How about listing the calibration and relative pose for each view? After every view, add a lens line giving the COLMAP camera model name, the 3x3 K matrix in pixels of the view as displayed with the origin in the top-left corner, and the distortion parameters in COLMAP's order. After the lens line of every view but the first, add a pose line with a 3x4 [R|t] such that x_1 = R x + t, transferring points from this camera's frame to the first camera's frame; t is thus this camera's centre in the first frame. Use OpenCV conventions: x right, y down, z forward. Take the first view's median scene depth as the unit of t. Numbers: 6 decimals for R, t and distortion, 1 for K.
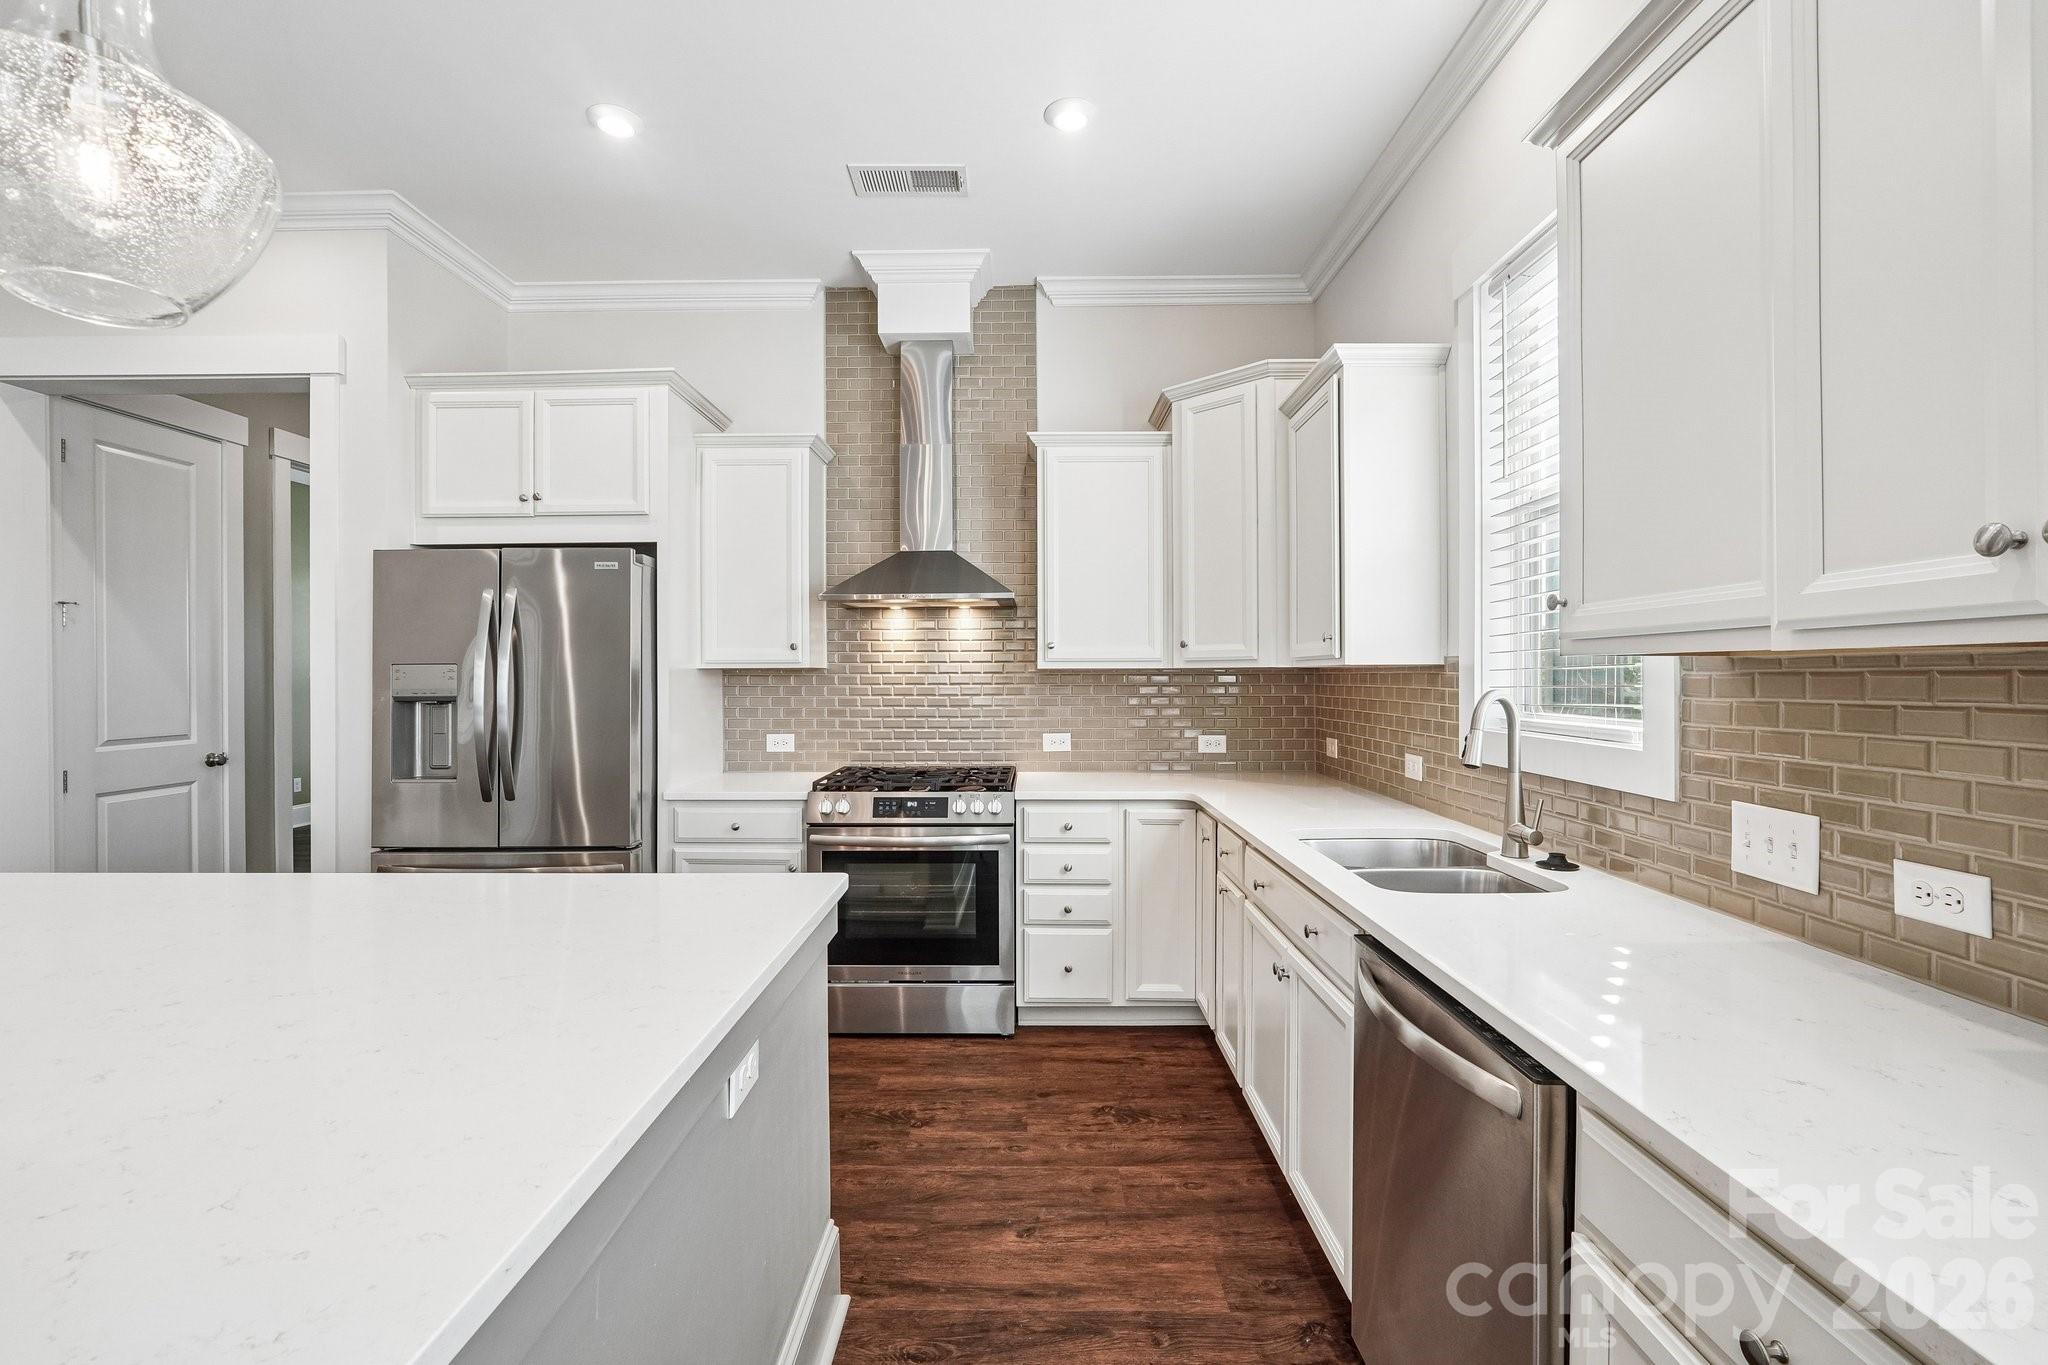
lens RADIAL K [[870.6, 0, 1026.7], [0, 870.6, 671.6], [0, 0, 1]] dist [-0.015758, 0.002318]
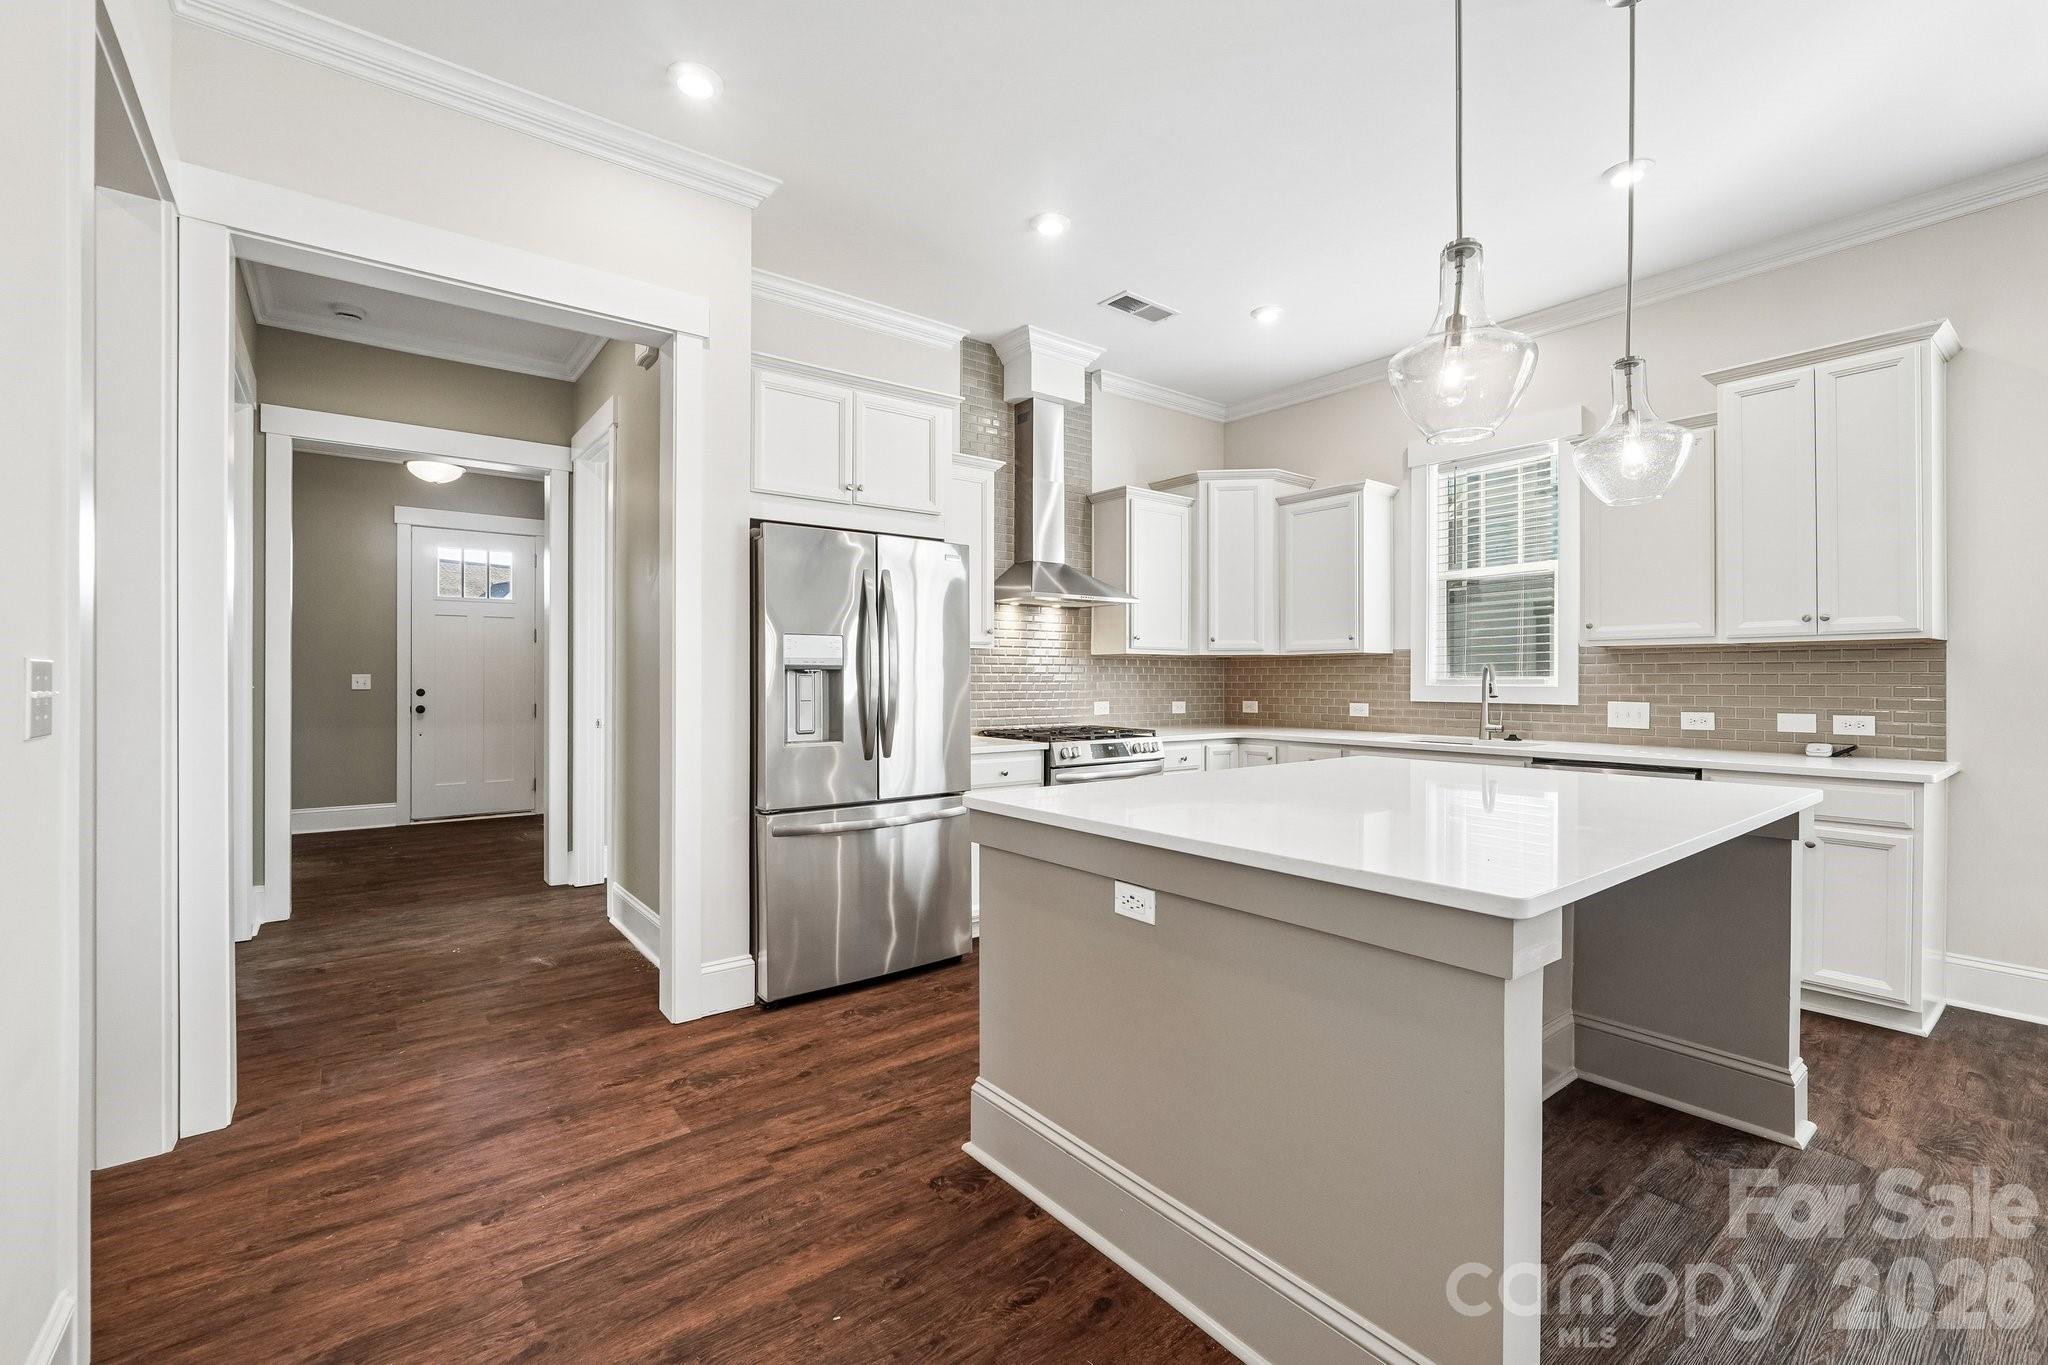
lens RADIAL K [[870.6, 0, 1012.3], [0, 870.6, 675.7], [0, 0, 1]] dist [-0.015758, 0.002318]
pose [[0.789337, 0.005822, 0.613933, -1.049975], [-0.006095, 0.999980, -0.001646, 0.037719], [-0.613930, -0.002443, 0.789357, -0.000369]]
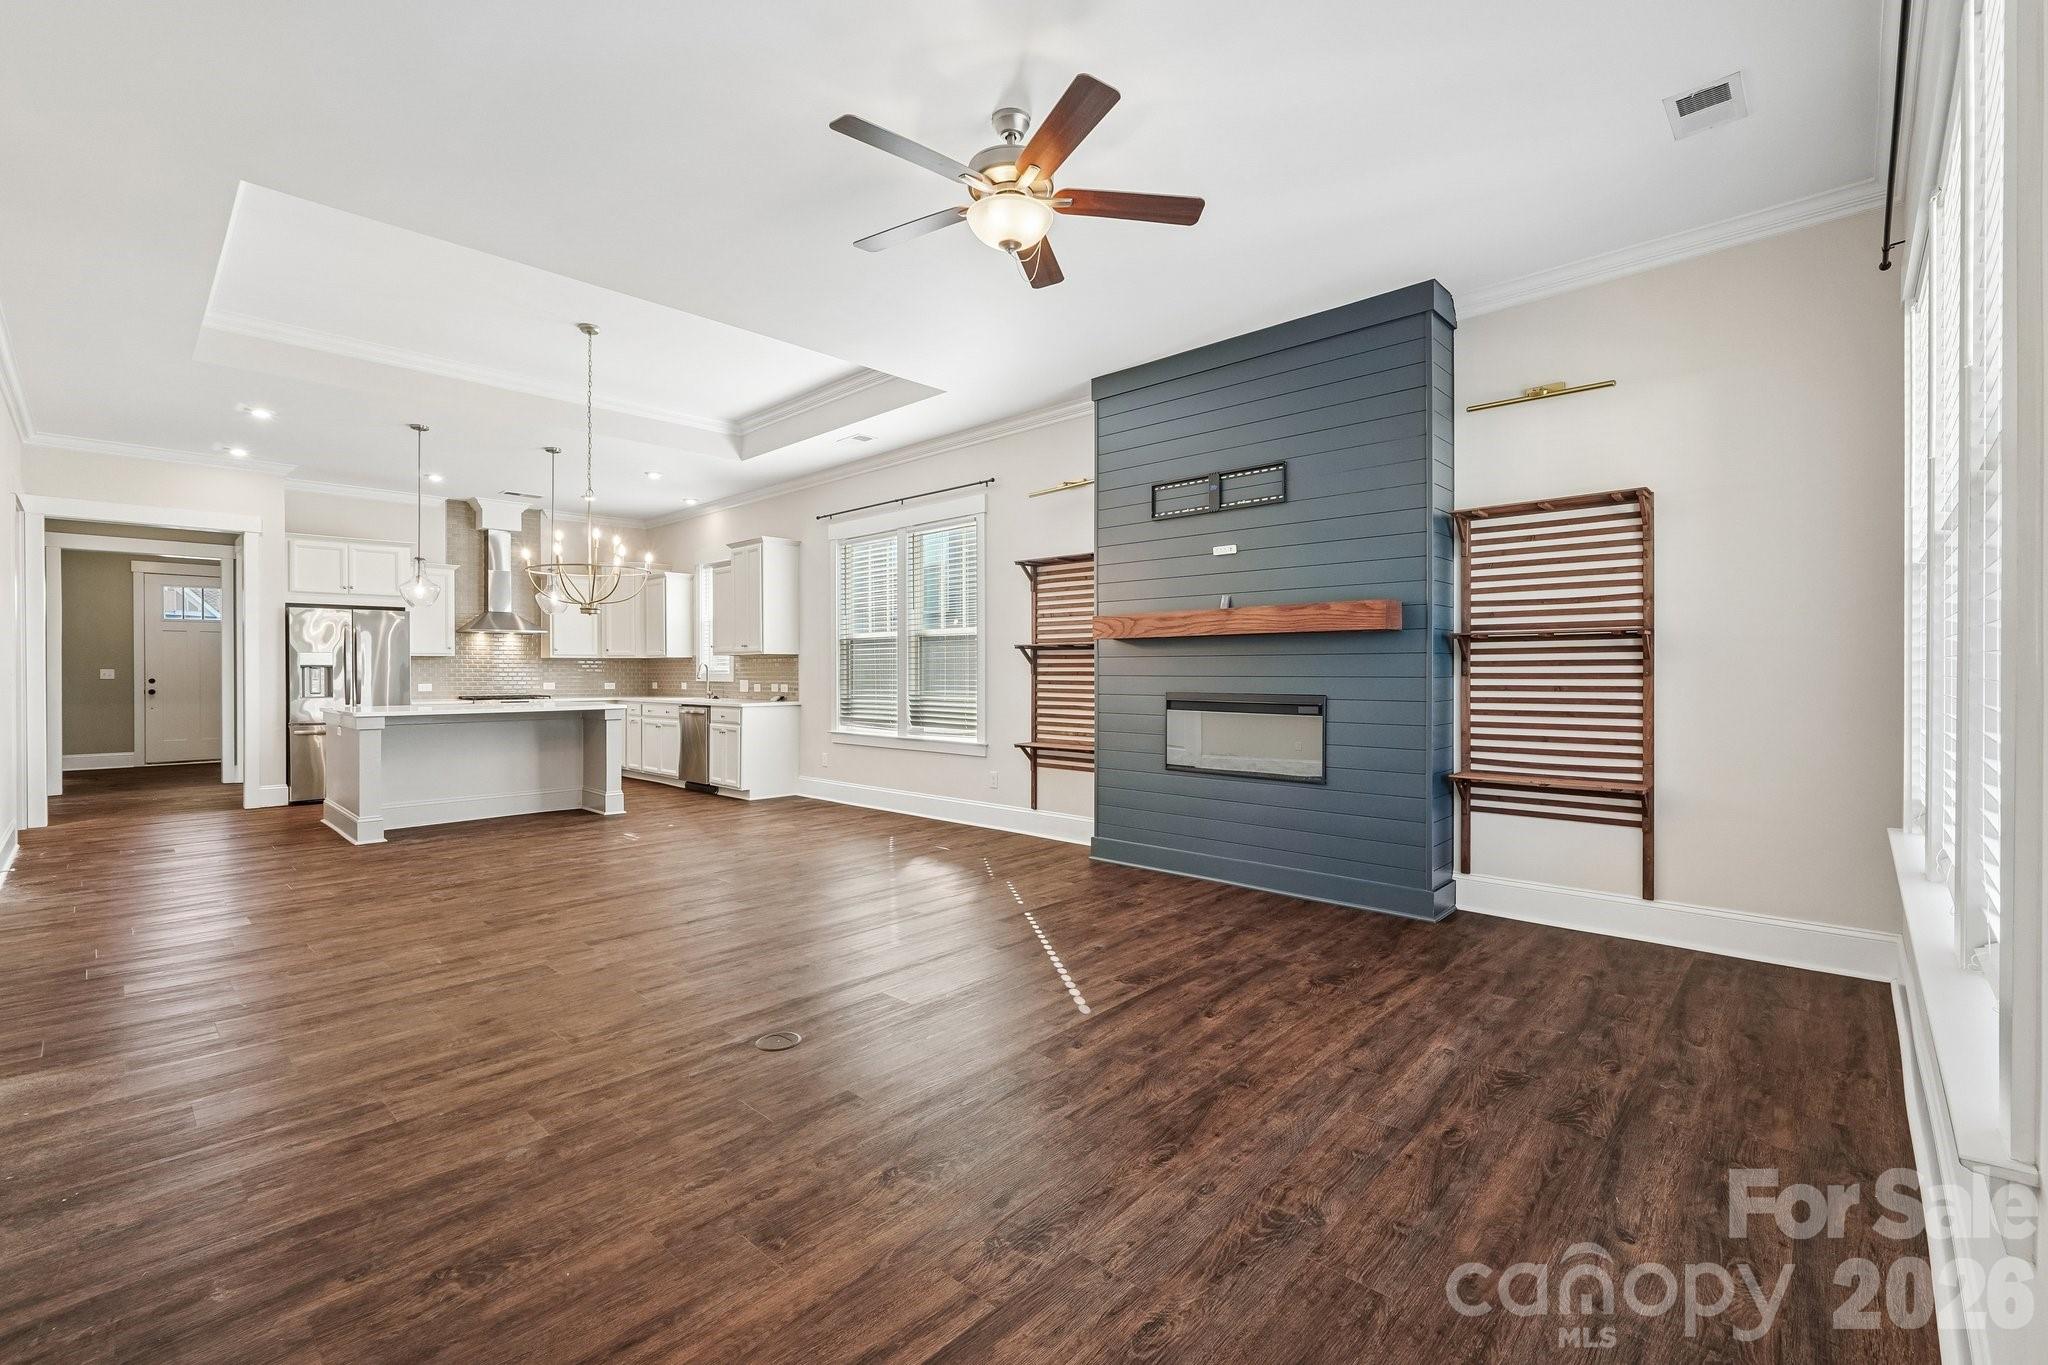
lens RADIAL K [[870.6, 0, 1022.5], [0, 870.6, 677.1], [0, 0, 1]] dist [-0.015758, 0.002318]
pose [[0.676557, -0.002472, 0.736386, -1.053156], [-0.003801, 0.999969, 0.006849, 0.035897], [-0.736380, -0.007433, 0.676527, -2.072757]]
